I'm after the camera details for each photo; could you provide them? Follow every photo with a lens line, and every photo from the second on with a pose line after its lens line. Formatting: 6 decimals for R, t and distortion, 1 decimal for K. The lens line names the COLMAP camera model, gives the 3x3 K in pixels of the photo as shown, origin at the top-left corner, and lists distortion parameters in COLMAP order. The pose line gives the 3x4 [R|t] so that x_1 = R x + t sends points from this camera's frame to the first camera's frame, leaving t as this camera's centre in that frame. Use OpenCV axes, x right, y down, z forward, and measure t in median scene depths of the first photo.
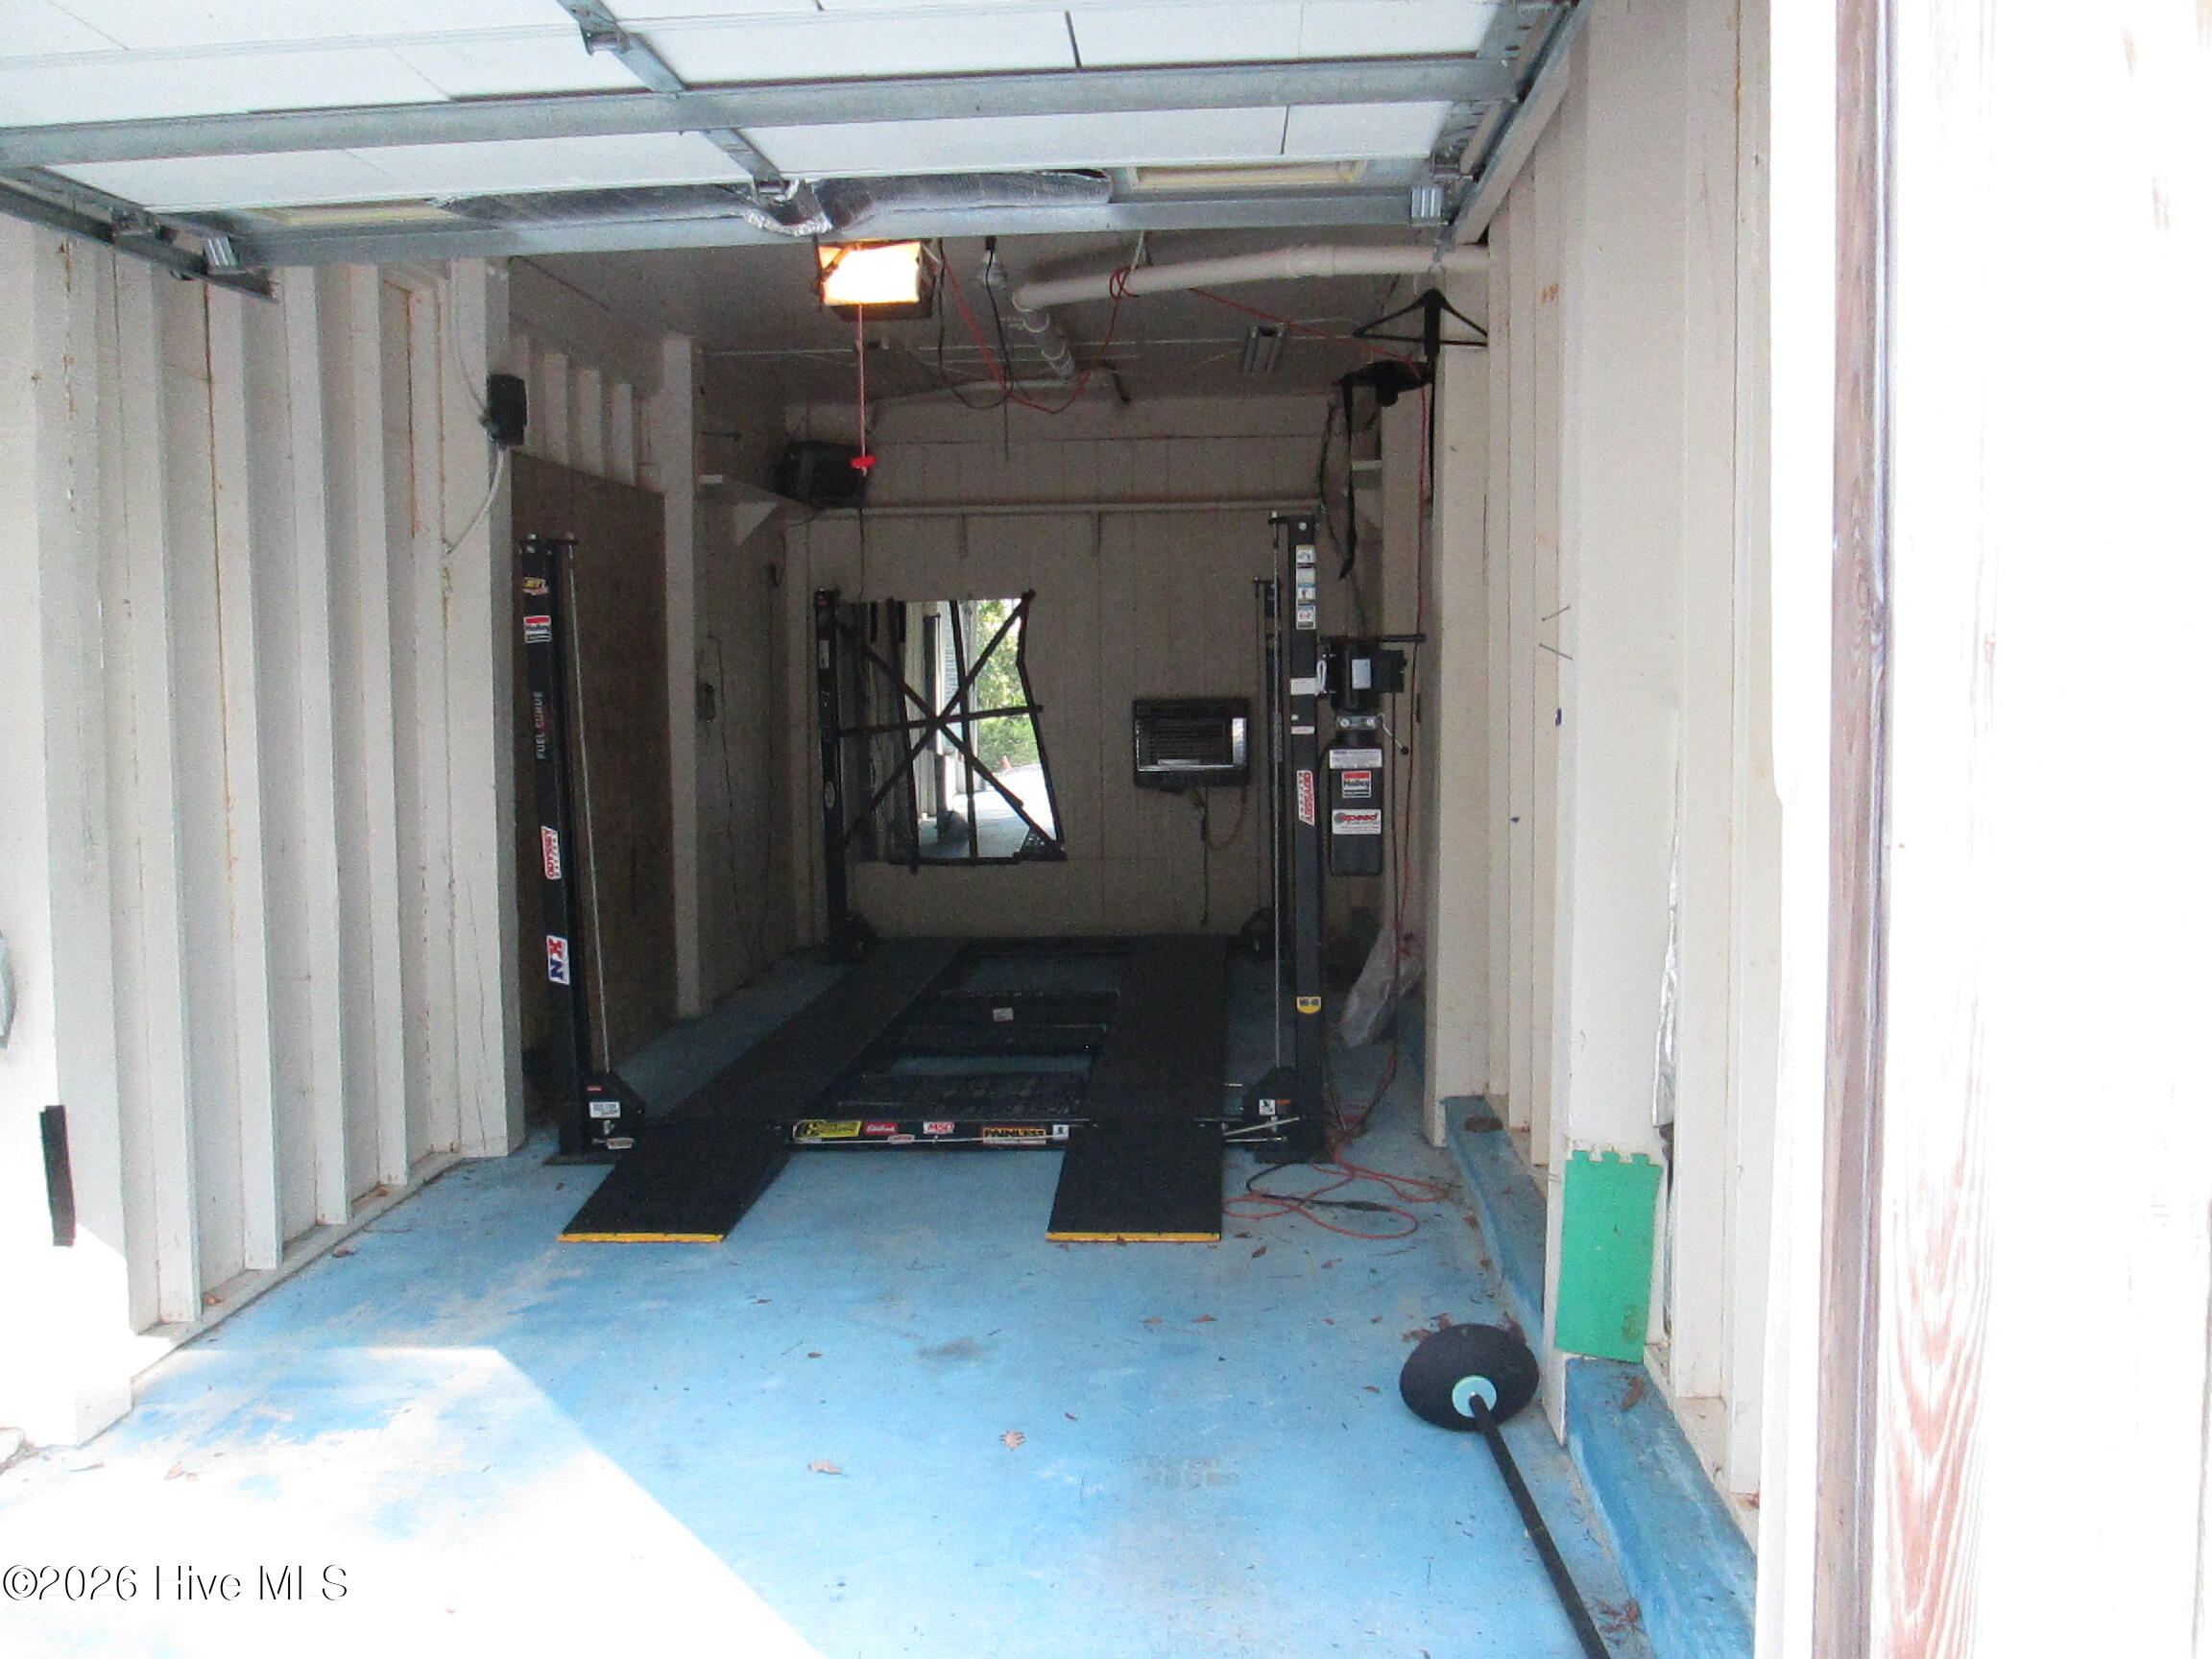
lens RADIAL K [[1868.9, 0, 1102.9], [0, 1868.9, 825.1], [0, 0, 1]] dist [-0.061426, 0.000194]
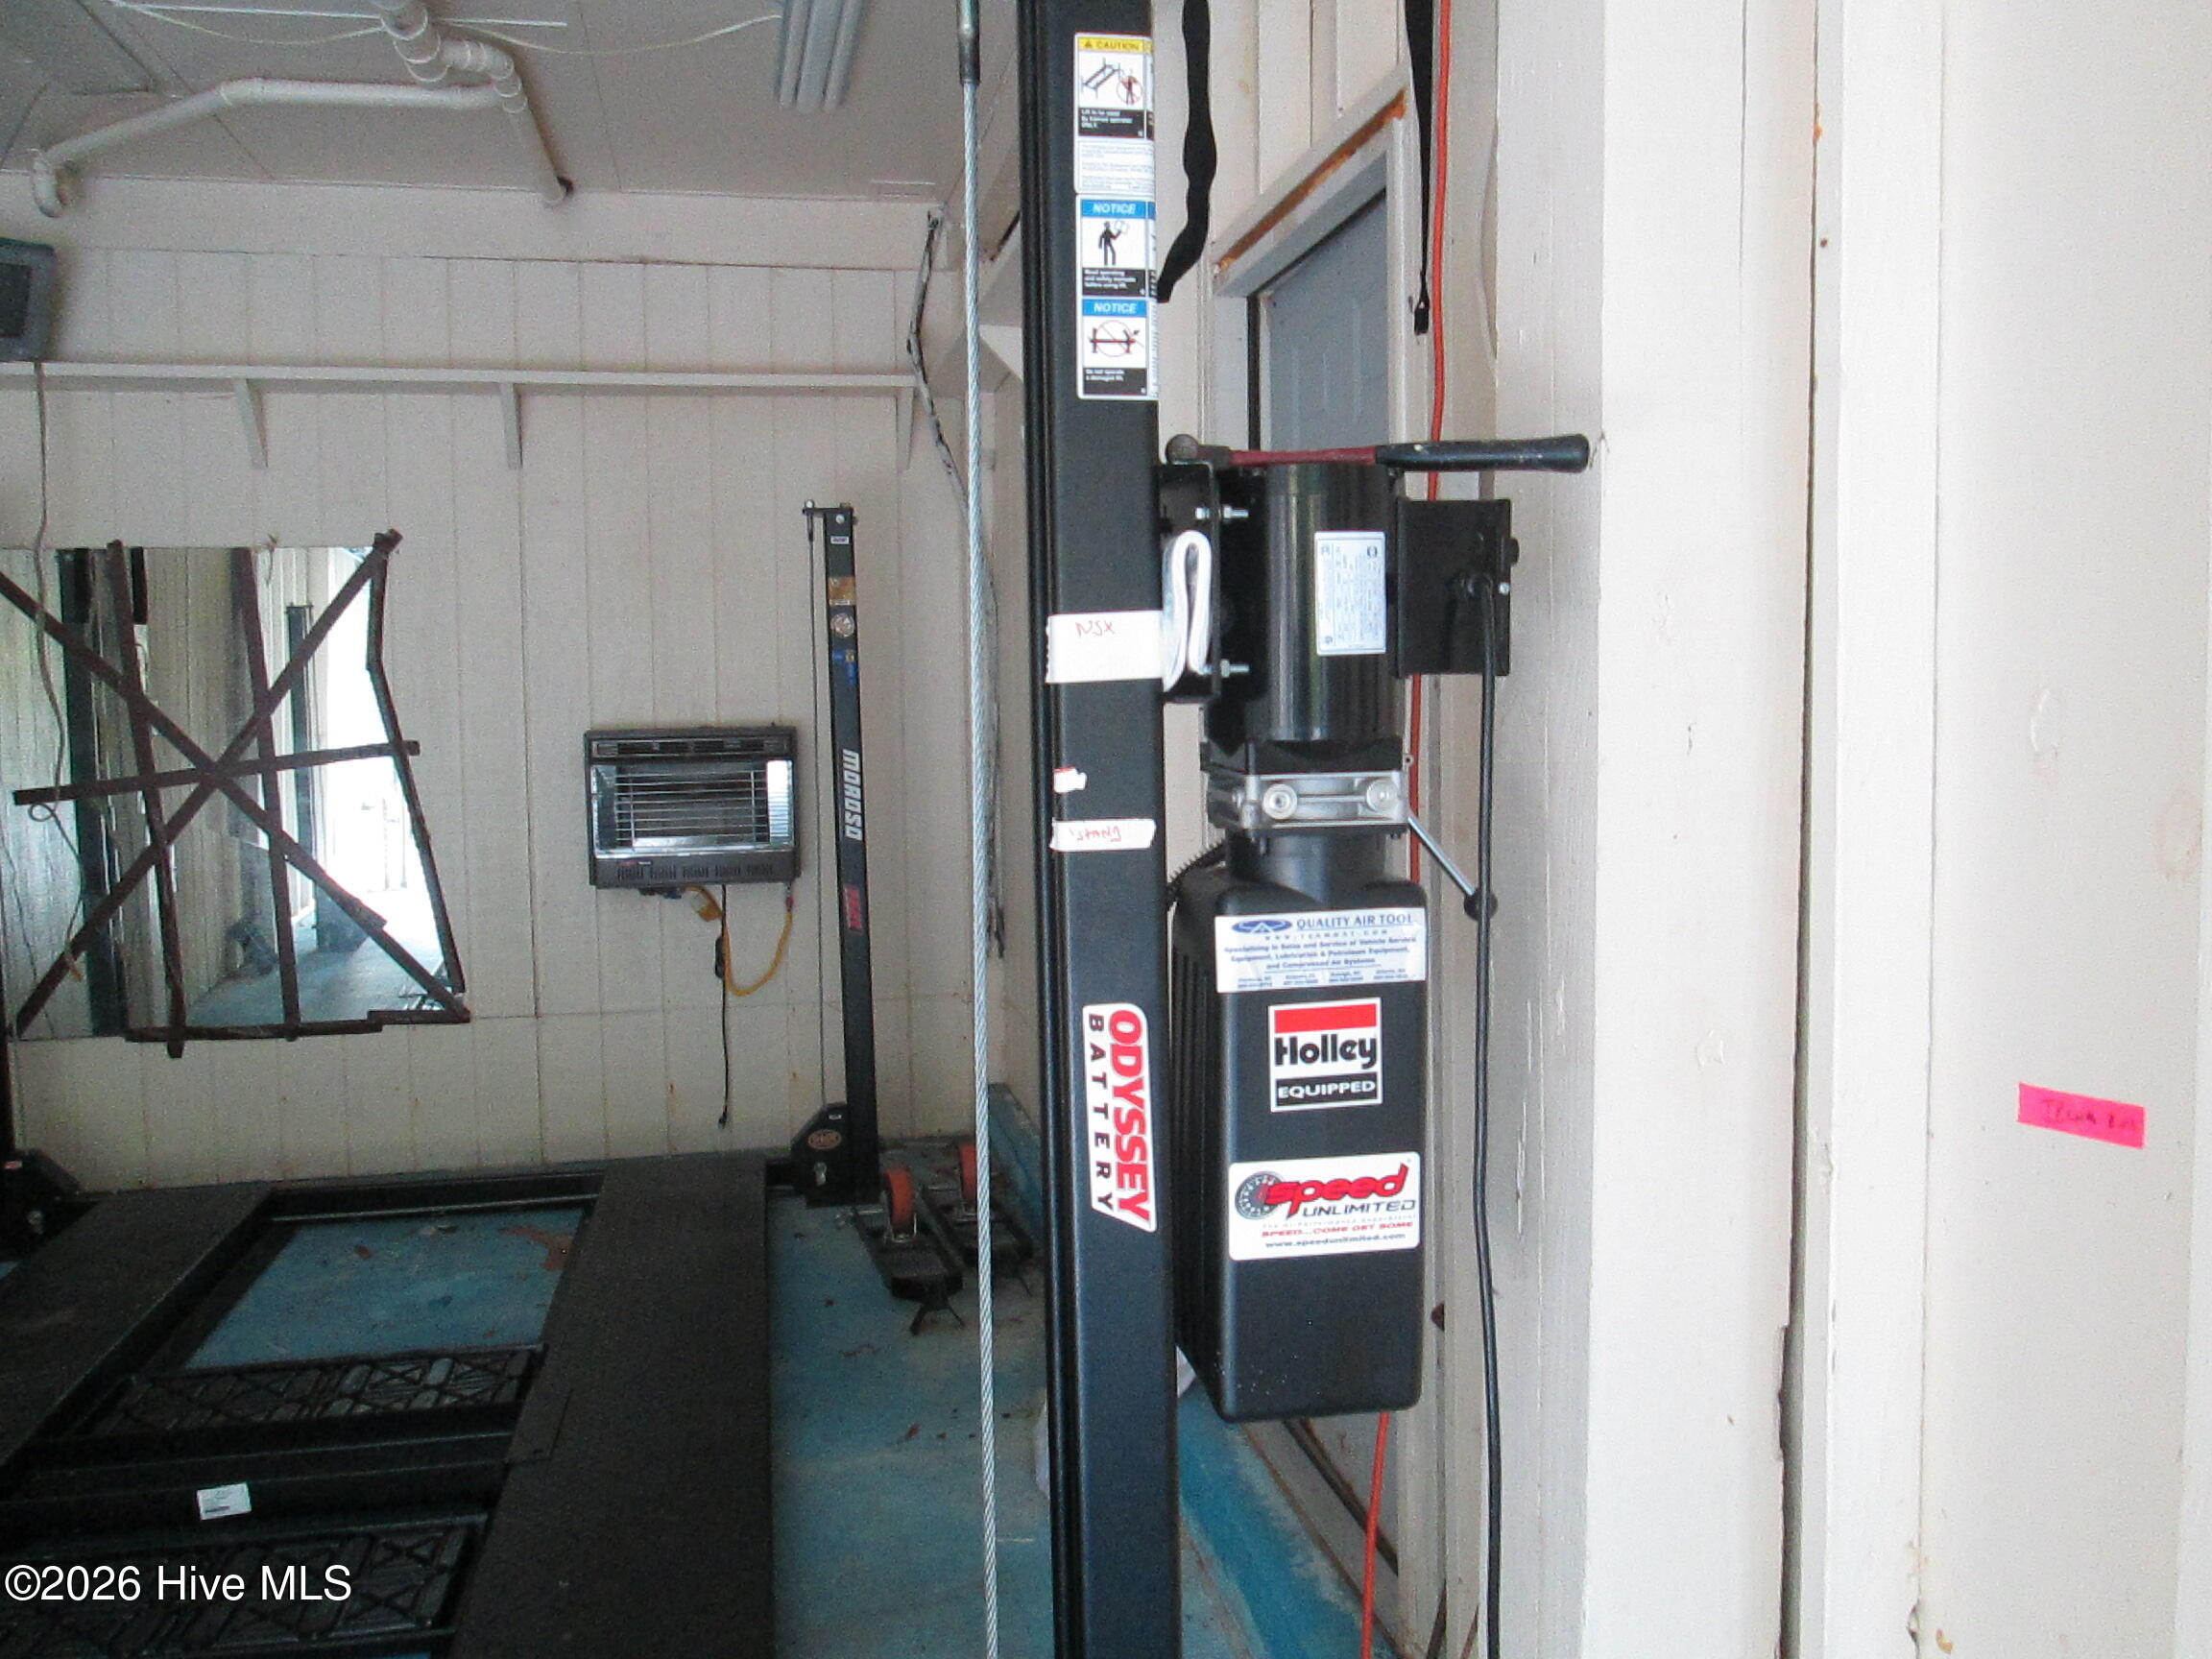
lens RADIAL K [[1868.9, 0, 1099.5], [0, 1868.9, 834.4], [0, 0, 1]] dist [-0.061426, 0.000194]
pose [[0.968736, -0.017028, 0.247510, 0.047714], [0.020523, 0.999723, -0.011551, -0.047736], [-0.247245, 0.016269, 0.968816, 0.765365]]
